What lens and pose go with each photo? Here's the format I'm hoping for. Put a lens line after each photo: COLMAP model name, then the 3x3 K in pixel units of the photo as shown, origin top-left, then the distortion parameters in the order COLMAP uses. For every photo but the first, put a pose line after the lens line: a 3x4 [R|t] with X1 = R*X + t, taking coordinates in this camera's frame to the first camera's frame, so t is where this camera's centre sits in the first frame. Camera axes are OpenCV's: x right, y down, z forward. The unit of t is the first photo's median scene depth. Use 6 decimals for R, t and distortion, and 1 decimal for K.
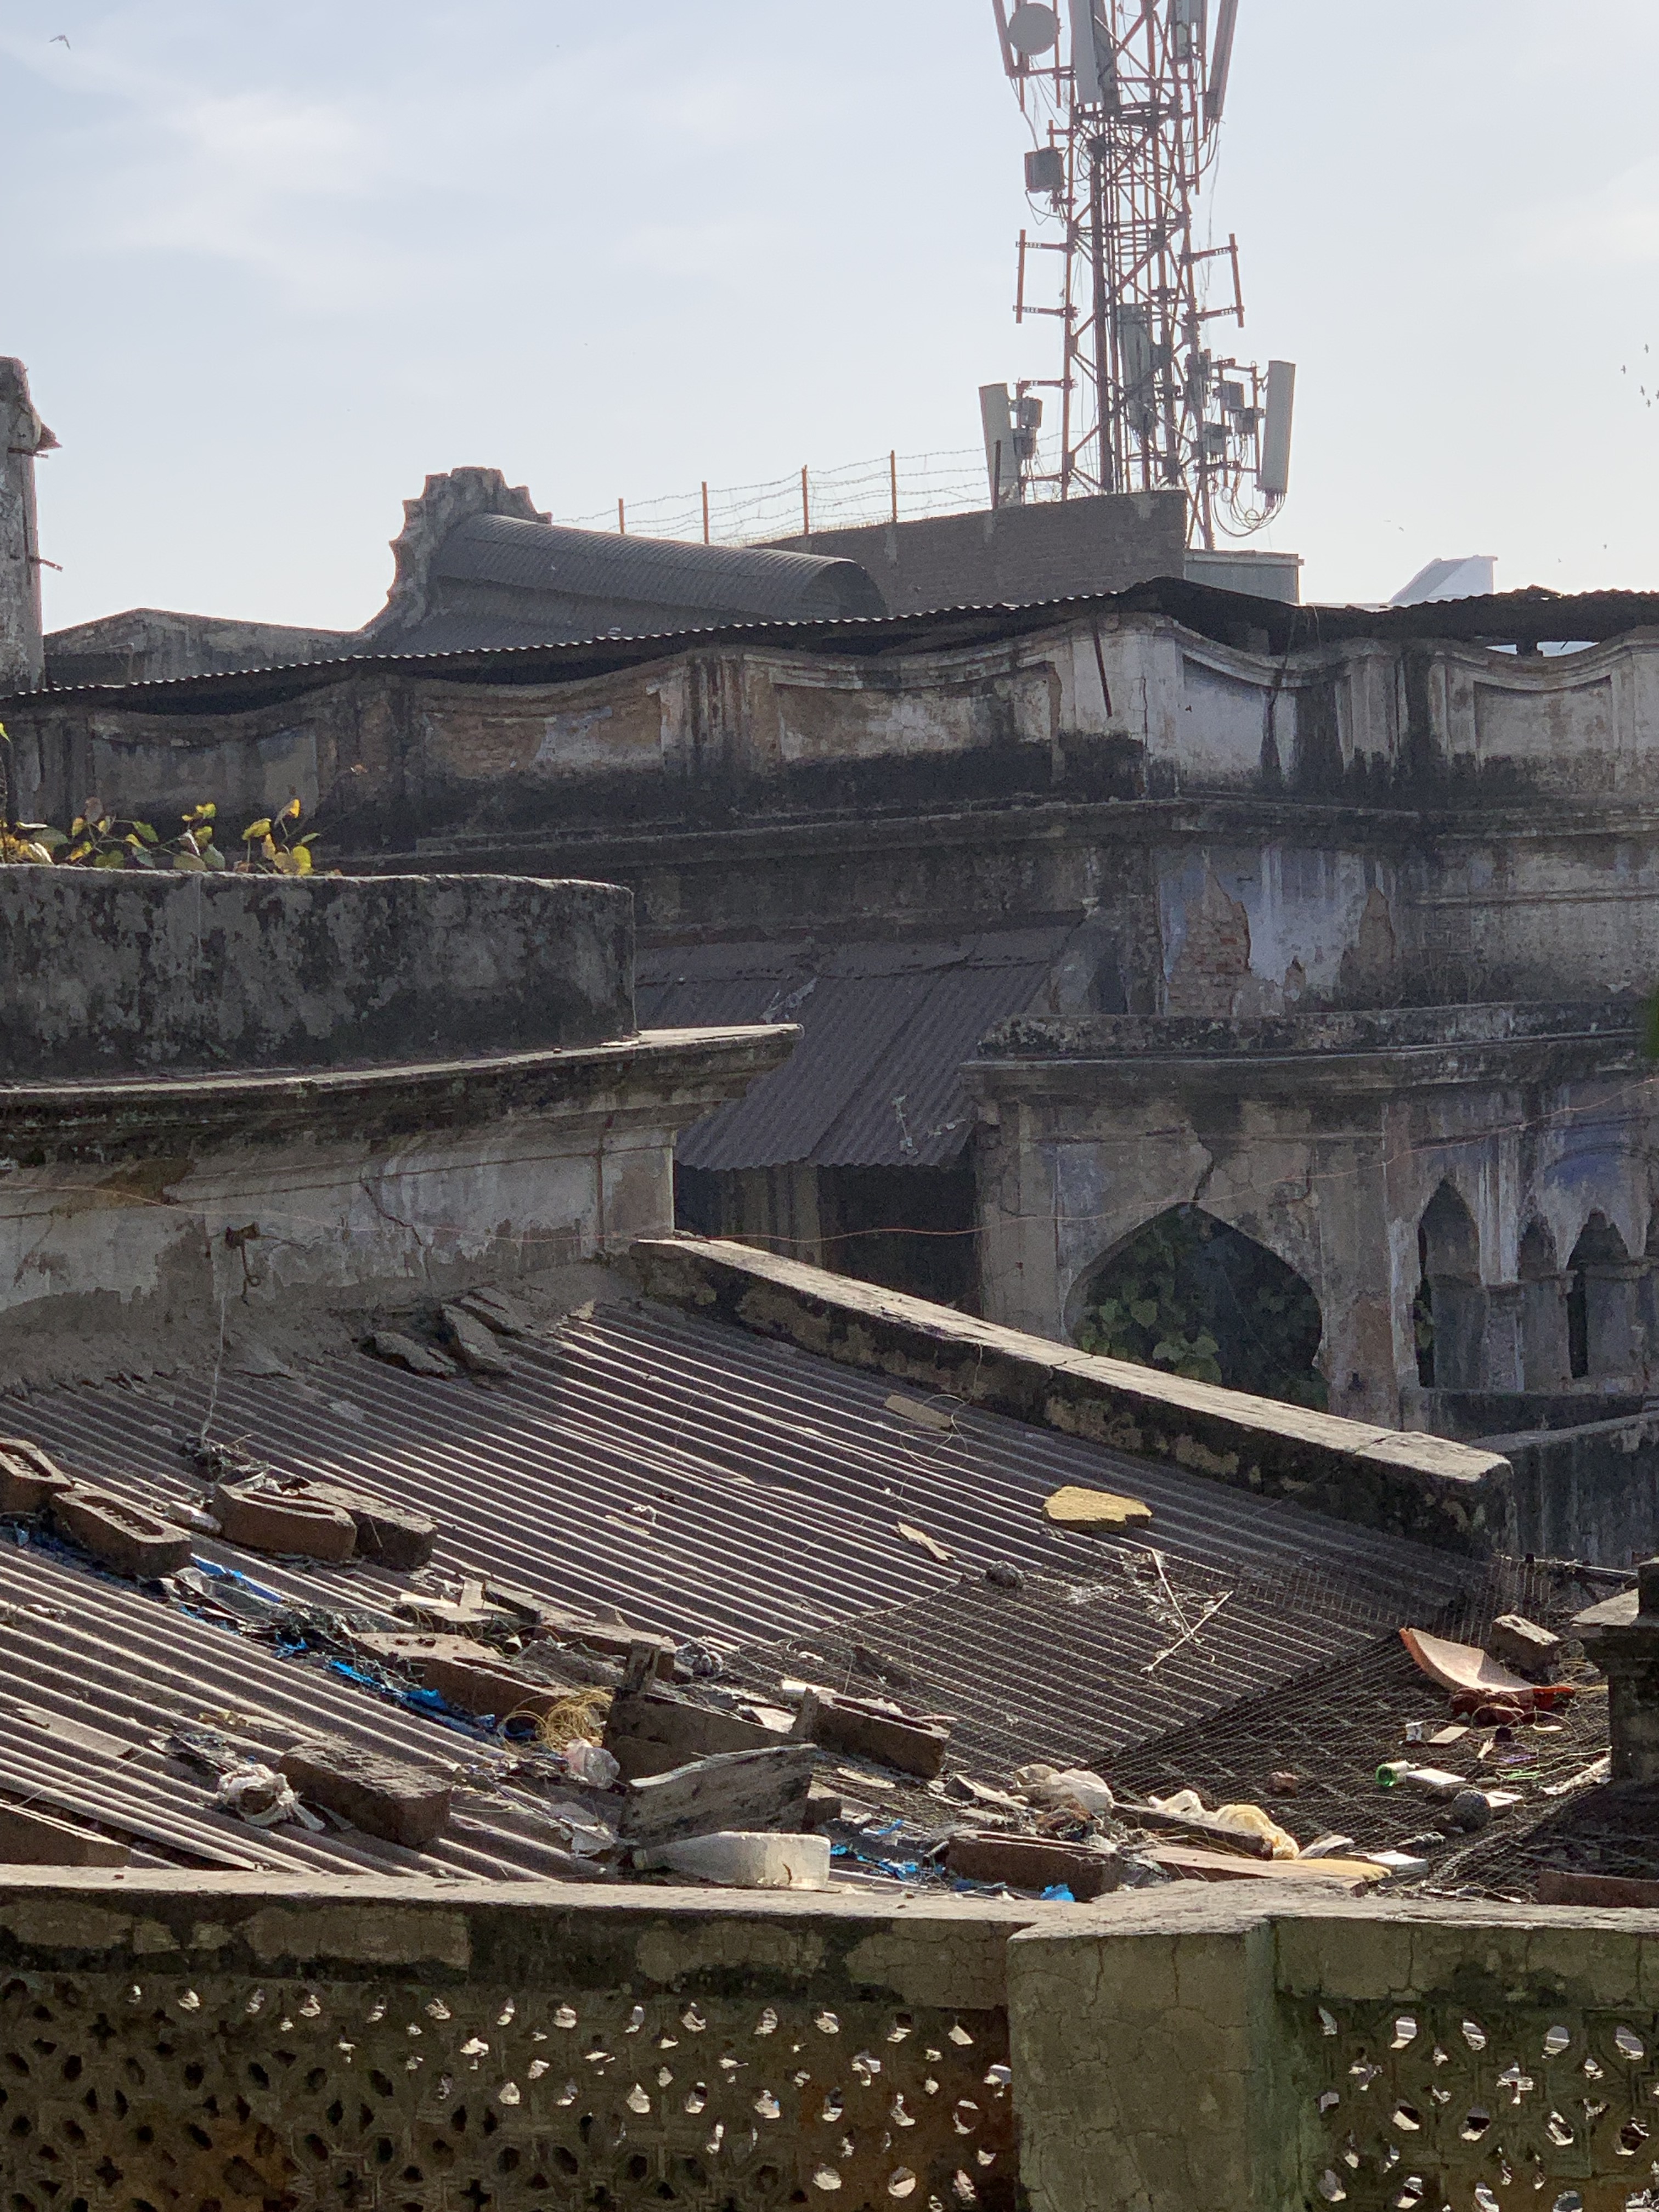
lens RADIAL K [[5088.7, 0, 837.7], [0, 5088.7, 1108.7], [0, 0, 1]] dist [-0.099266, 0.000000]
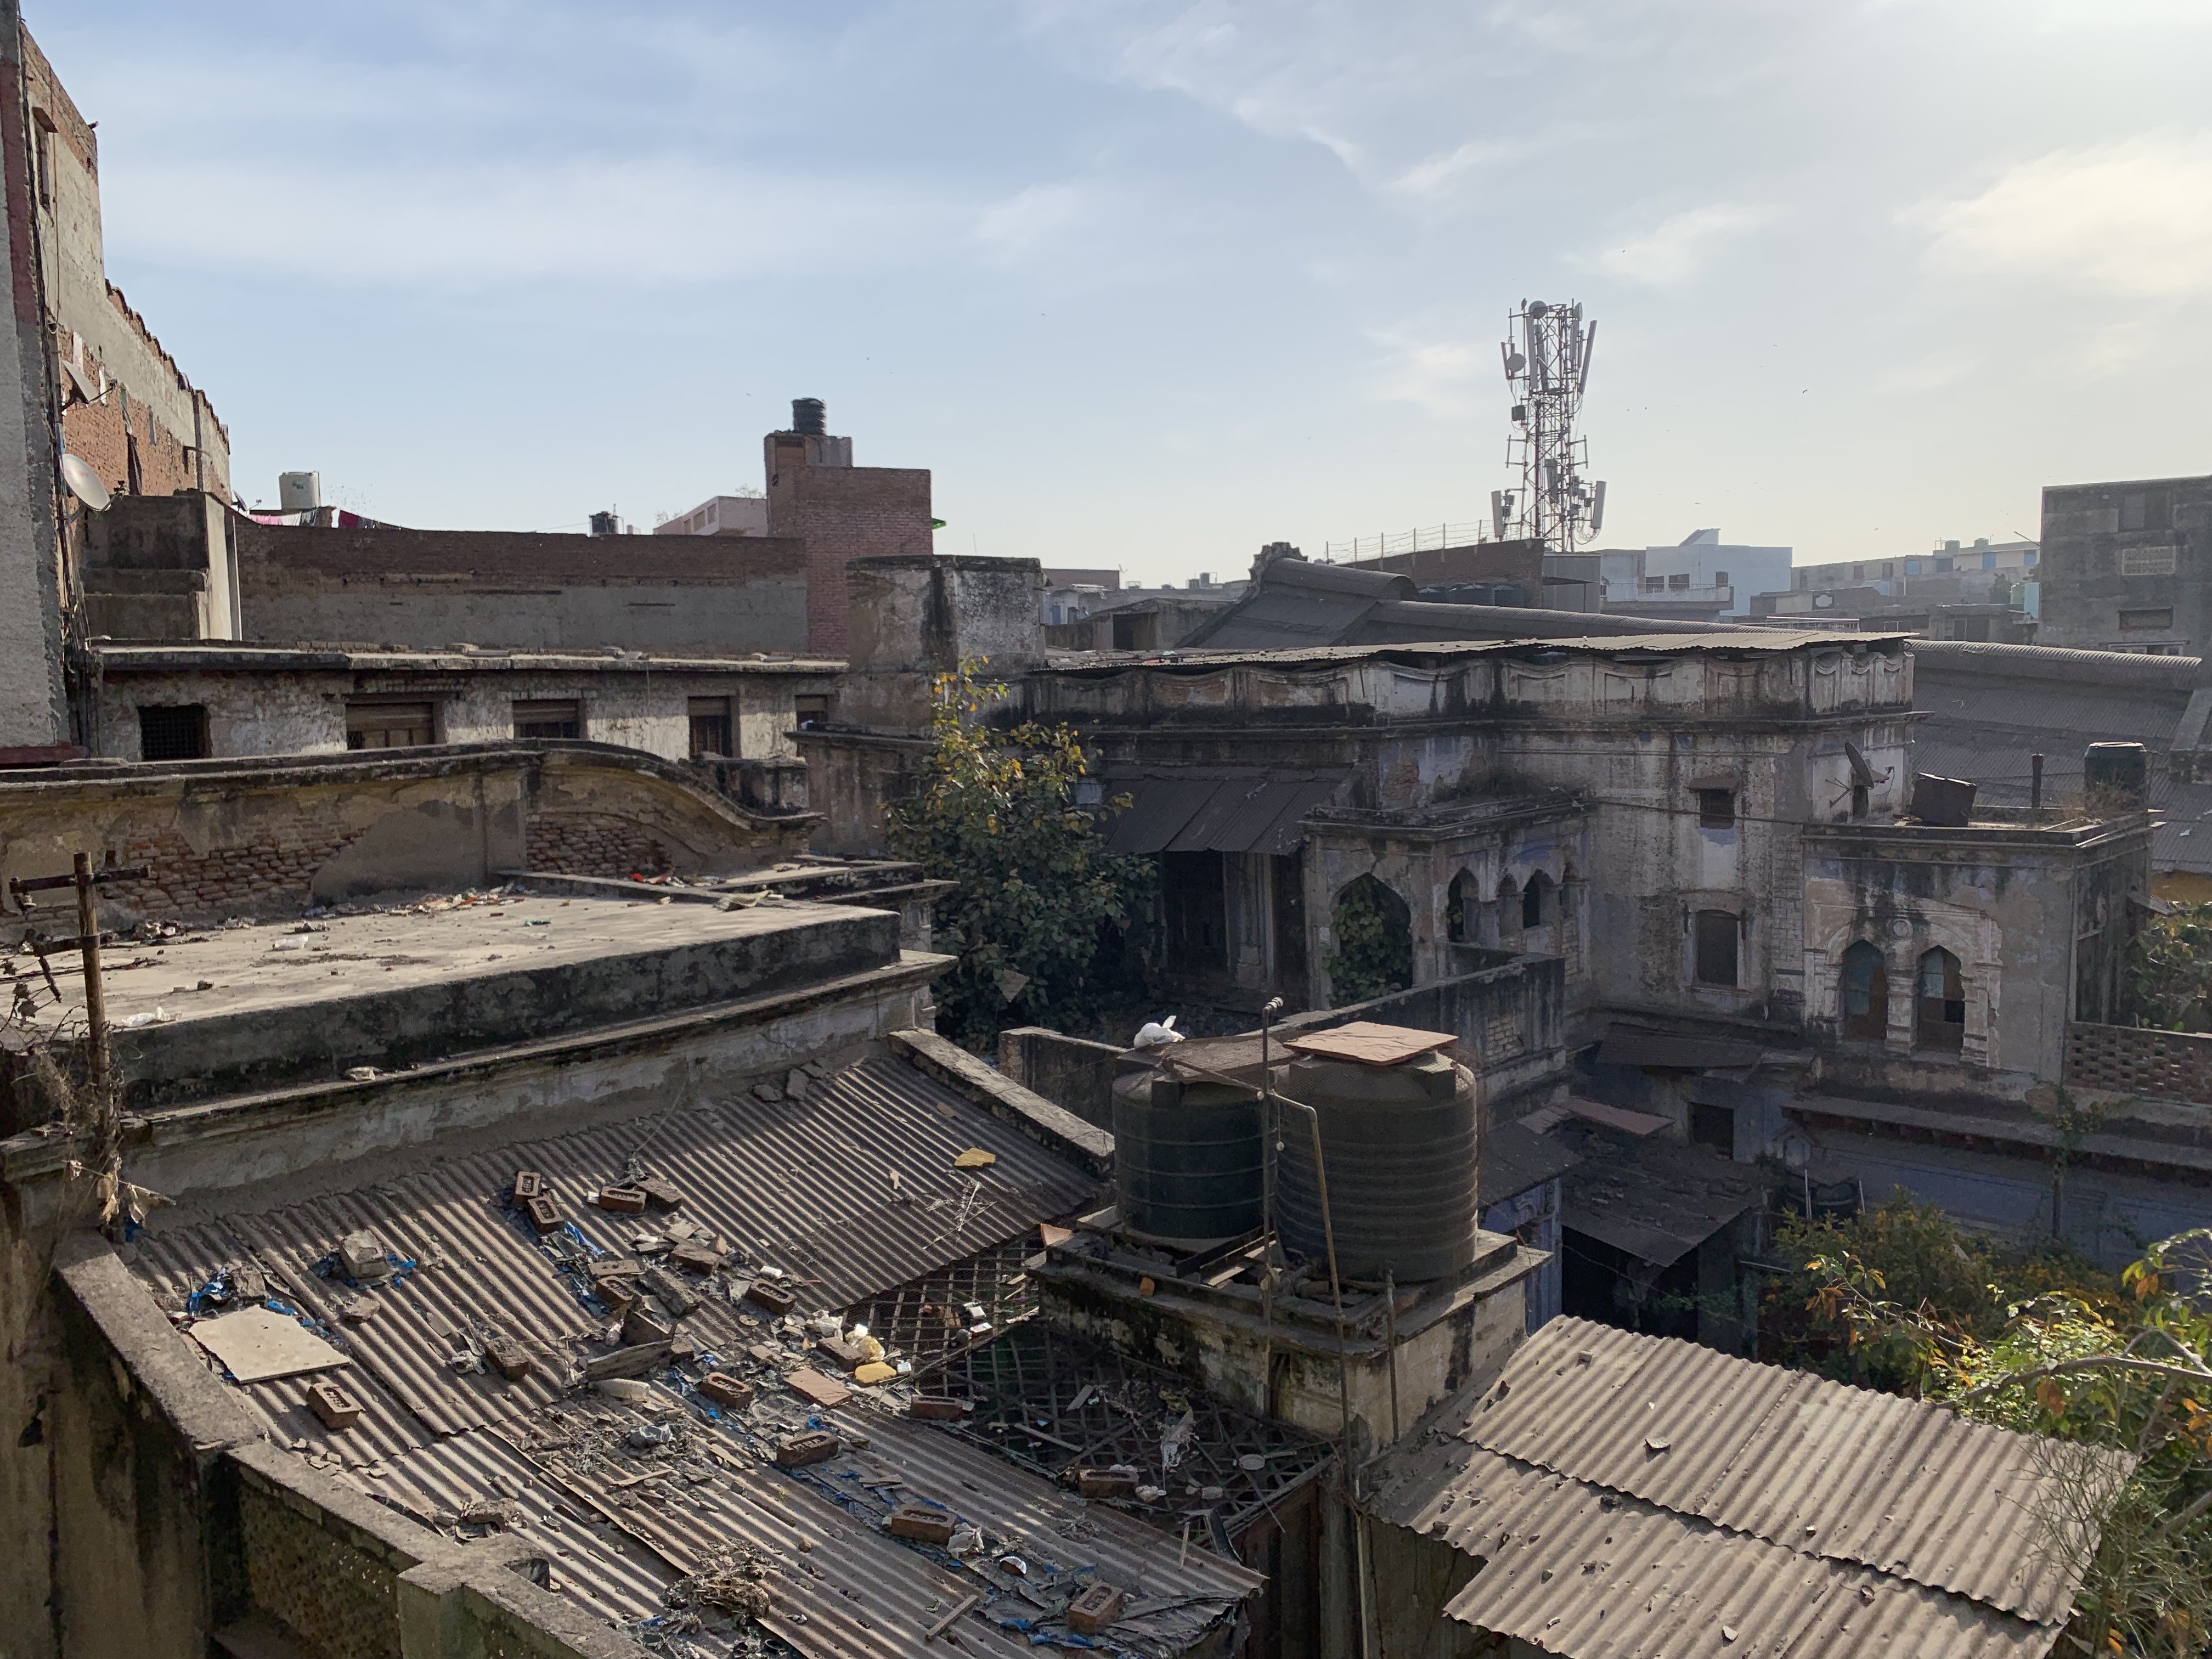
lens RADIAL K [[1688.1, 0, 1122.9], [0, 1688.1, 810.8], [0, 0, 1]] dist [0.040628, -0.044910]
pose [[0.971109, 0.029983, -0.236745, 0.145636], [-0.012335, 0.997056, 0.075677, -0.081242], [0.238317, -0.070570, 0.968620, 0.024181]]
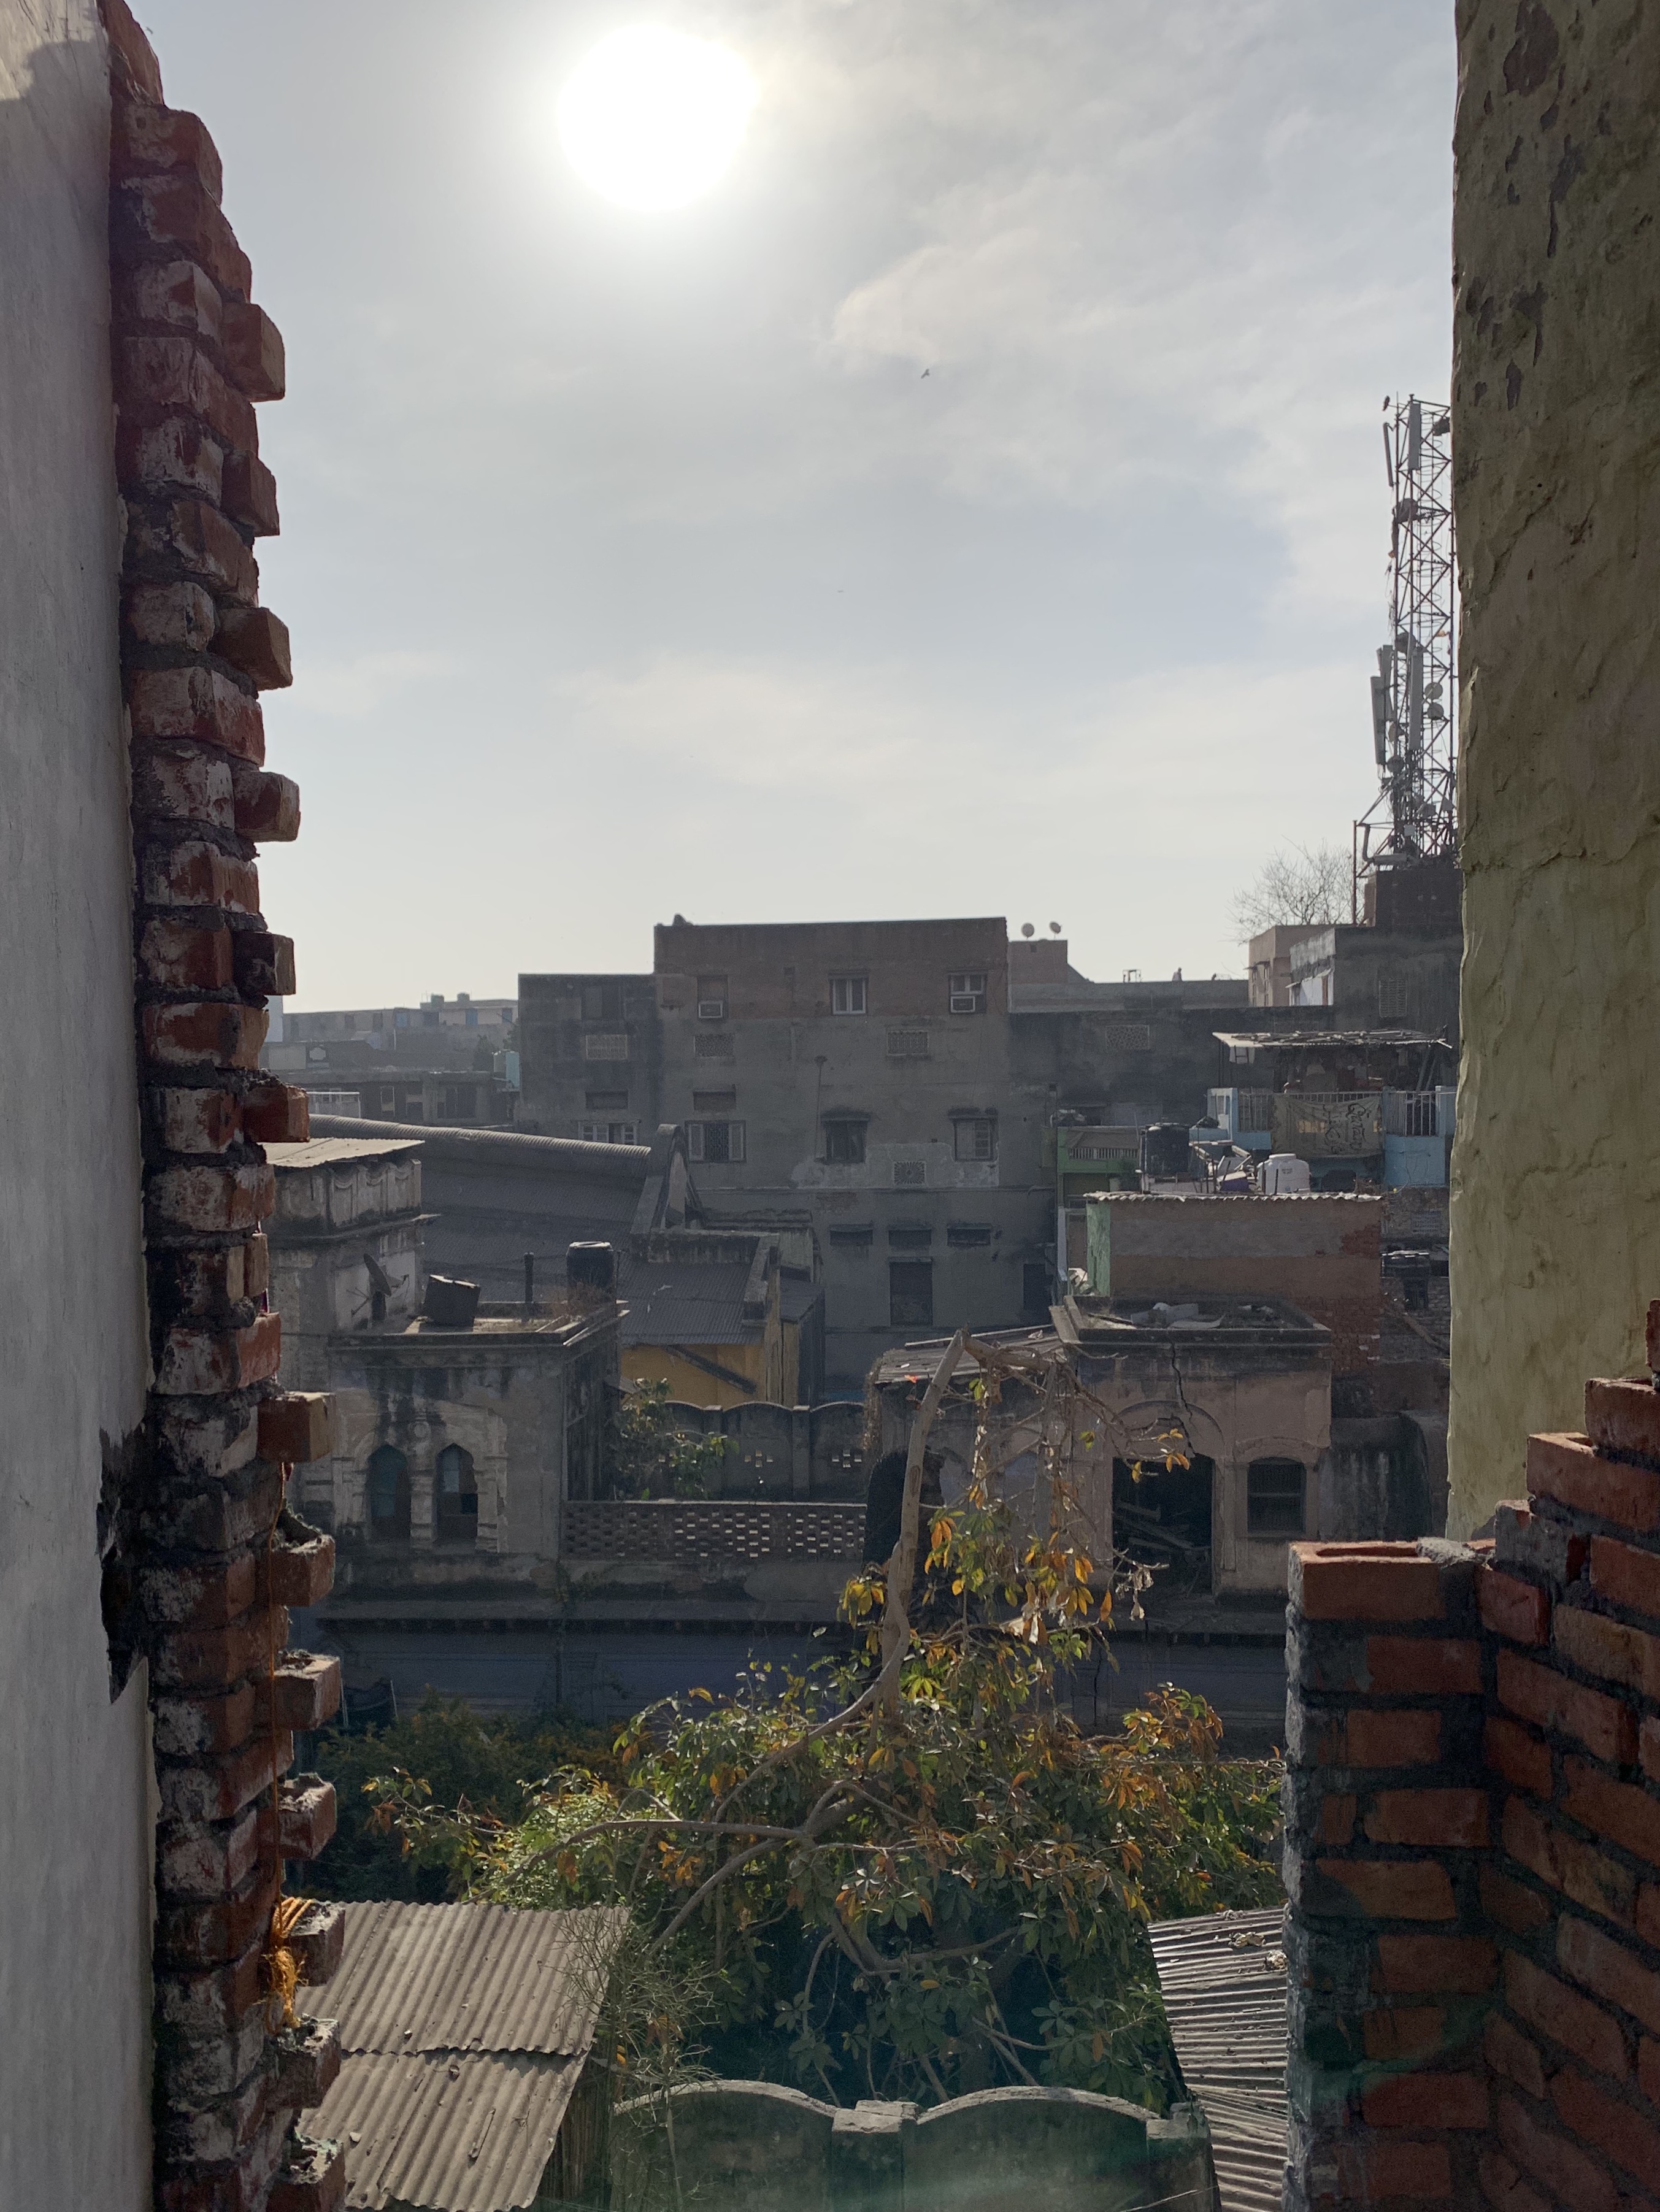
lens RADIAL K [[1897.4, 0, 803.7], [0, 1897.4, 1163.7], [0, 0, 1]] dist [0.095256, -0.126562]
pose [[0.920128, 0.005321, 0.391582, 0.113992], [-0.013862, 0.999724, 0.018990, -0.127075], [-0.391372, -0.022901, 0.919947, -0.070084]]
